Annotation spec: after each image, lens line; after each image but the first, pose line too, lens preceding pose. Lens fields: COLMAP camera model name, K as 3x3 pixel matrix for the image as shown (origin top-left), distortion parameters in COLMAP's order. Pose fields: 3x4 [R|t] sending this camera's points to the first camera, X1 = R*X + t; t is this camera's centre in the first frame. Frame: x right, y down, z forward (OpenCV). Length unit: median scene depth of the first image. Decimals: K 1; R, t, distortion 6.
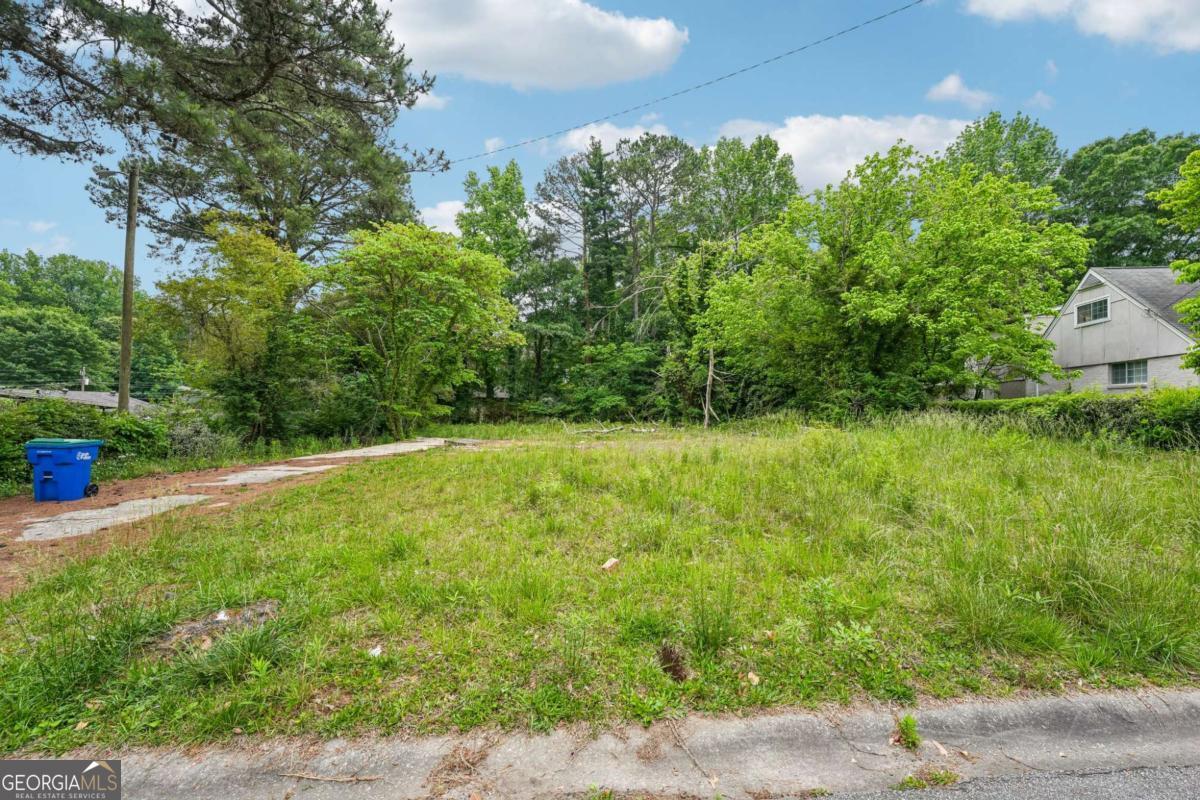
lens RADIAL K [[495.1, 0, 605.2], [0, 495.1, 400.8], [0, 0, 1]] dist [-0.003215, -0.000162]
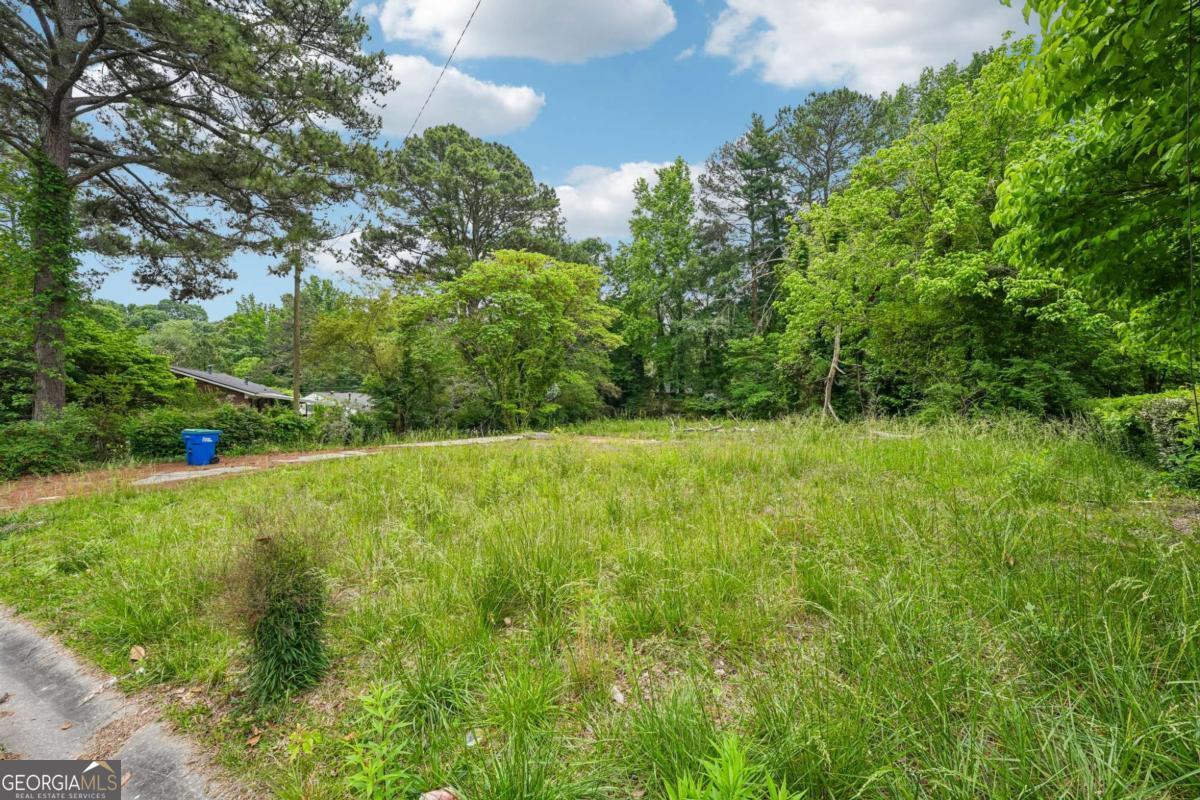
lens RADIAL K [[495.1, 0, 597.8], [0, 495.1, 402.3], [0, 0, 1]] dist [-0.003215, -0.000162]
pose [[0.878165, -0.002656, -0.478350, 0.168731], [0.009886, 0.999872, 0.012597, -0.003997], [0.478255, -0.015791, 0.878079, 0.033176]]
